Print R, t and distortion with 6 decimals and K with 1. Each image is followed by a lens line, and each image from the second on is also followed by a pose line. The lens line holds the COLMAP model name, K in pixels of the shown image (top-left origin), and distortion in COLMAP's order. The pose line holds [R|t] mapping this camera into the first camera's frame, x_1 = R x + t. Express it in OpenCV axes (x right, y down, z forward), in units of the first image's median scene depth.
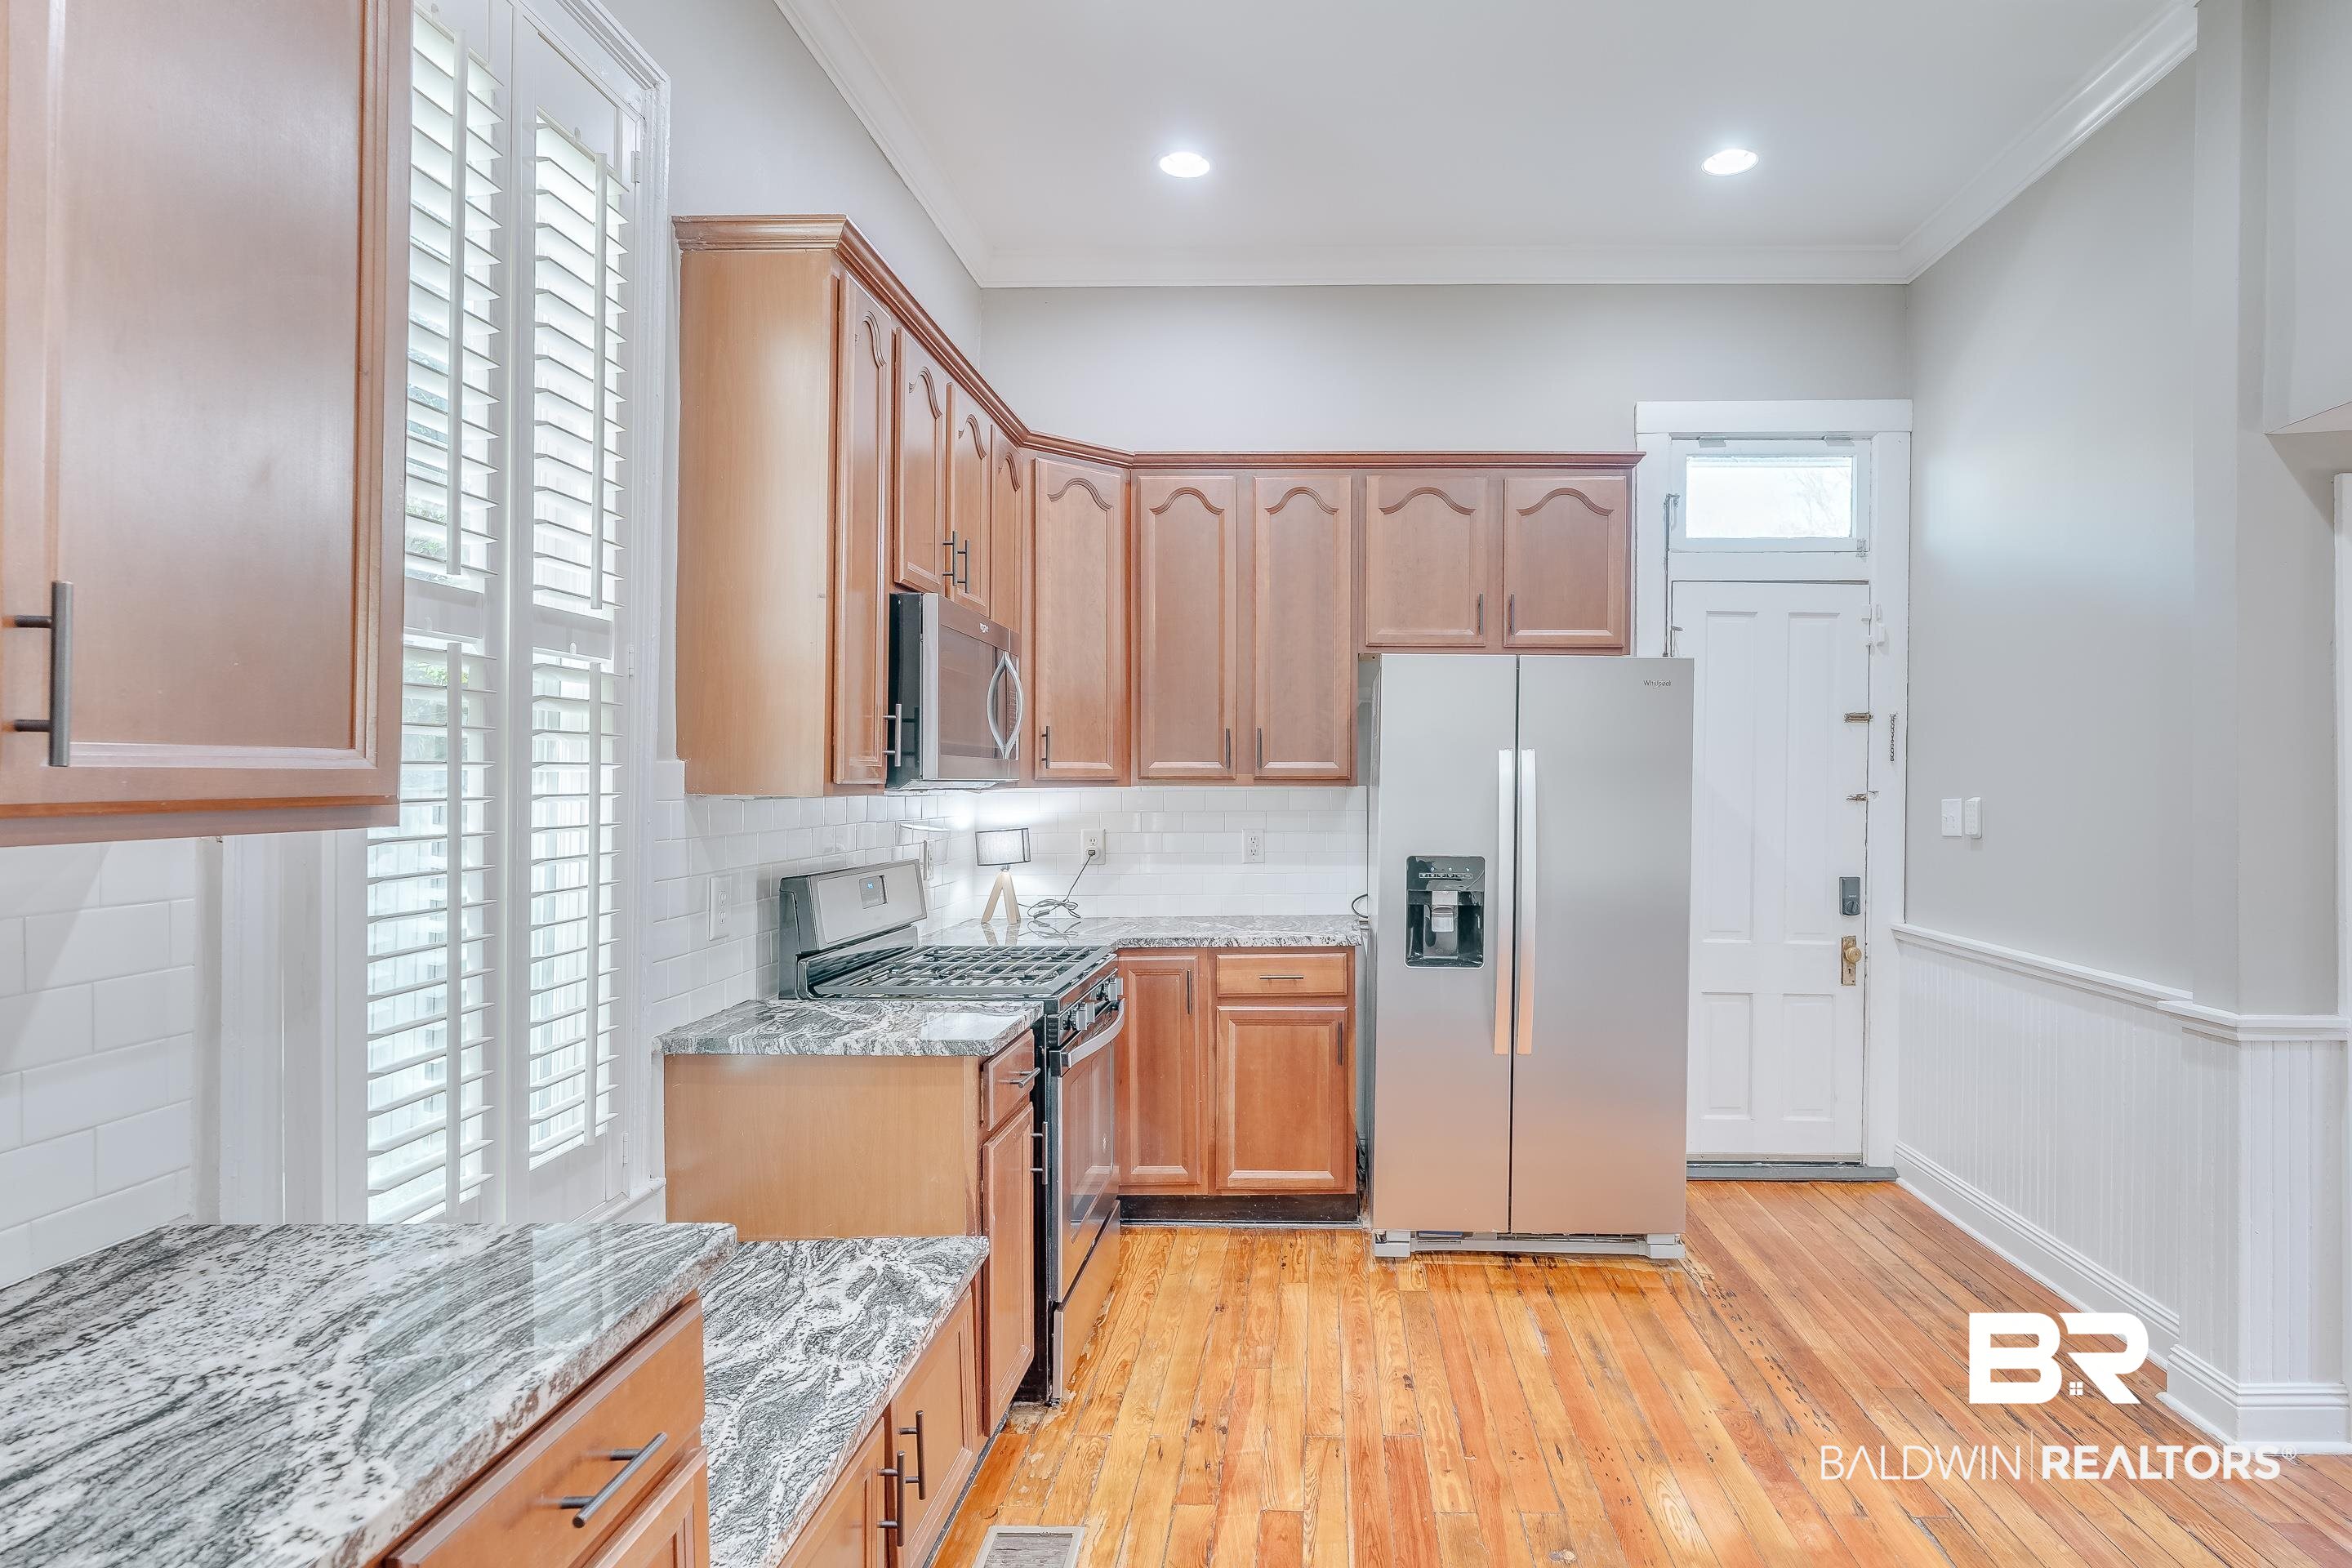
lens RADIAL K [[1170.3, 0, 1157.2], [0, 1170.3, 783.3], [0, 0, 1]] dist [-0.002317, -0.000170]
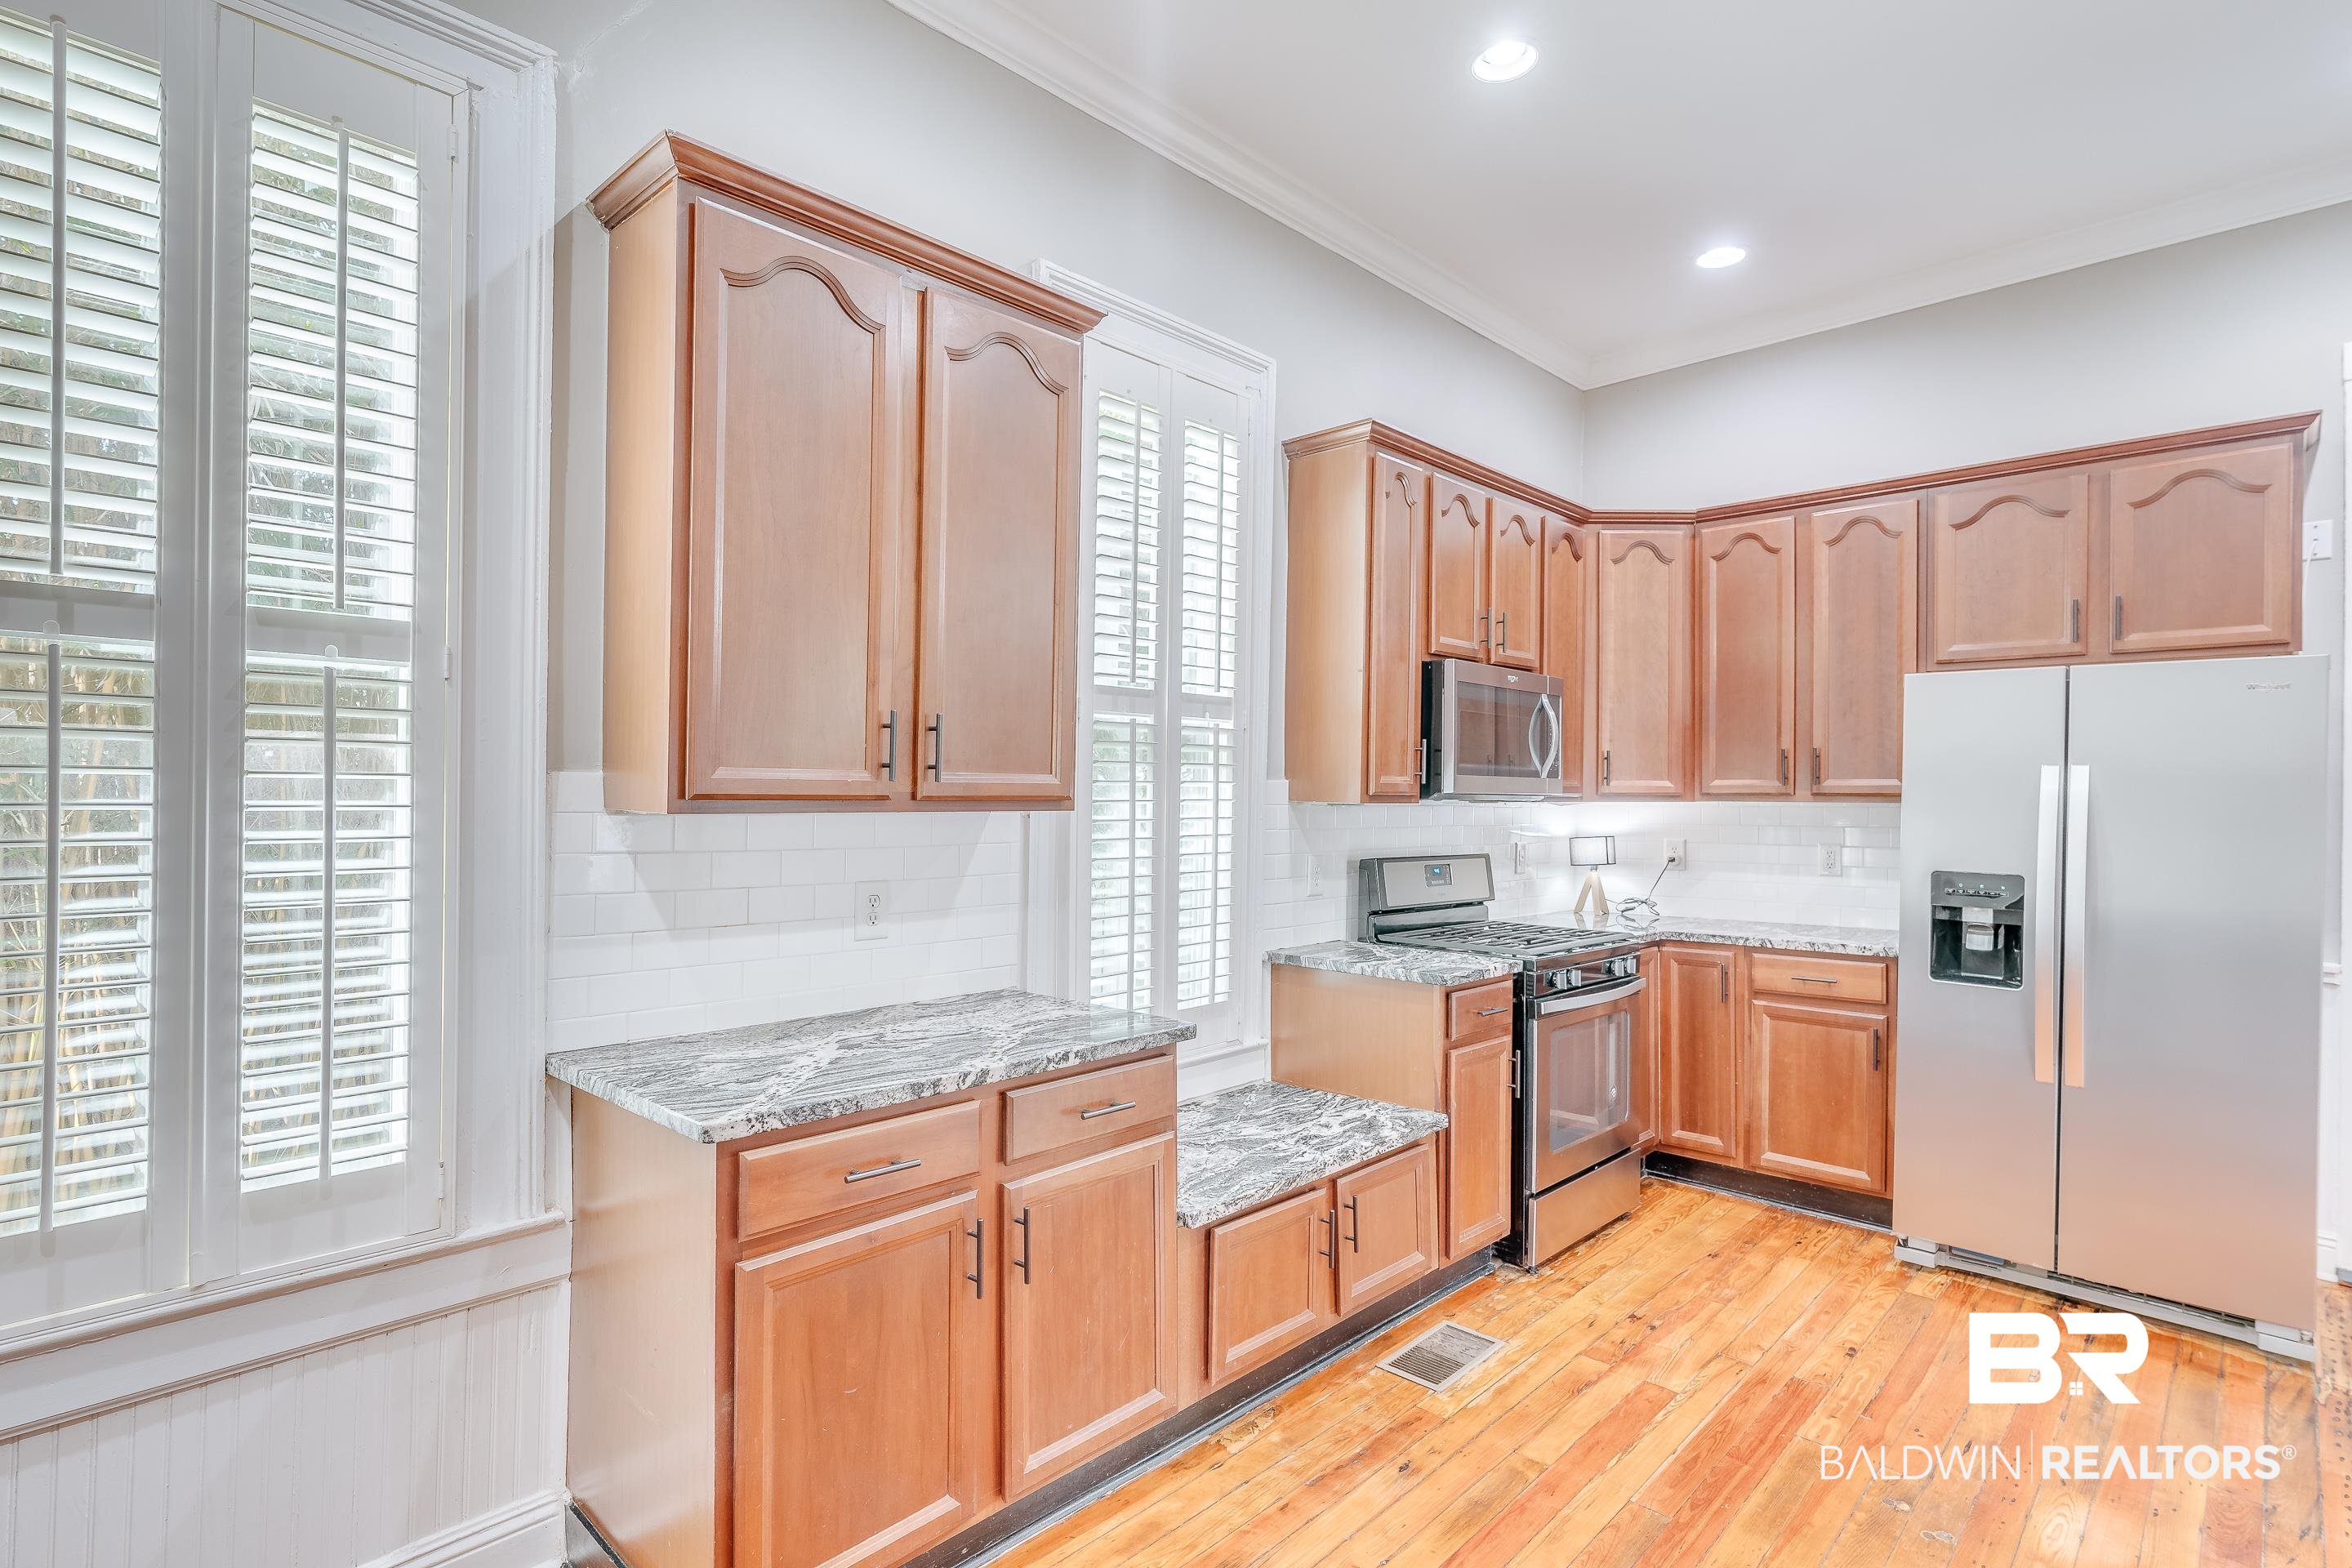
lens RADIAL K [[1170.3, 0, 1174.6], [0, 1170.3, 777.6], [0, 0, 1]] dist [-0.002317, -0.000170]
pose [[0.724849, -0.005522, -0.688886, 0.438175], [-0.010633, 0.999759, -0.019201, 0.007442], [0.688826, 0.021242, 0.724616, -0.192897]]
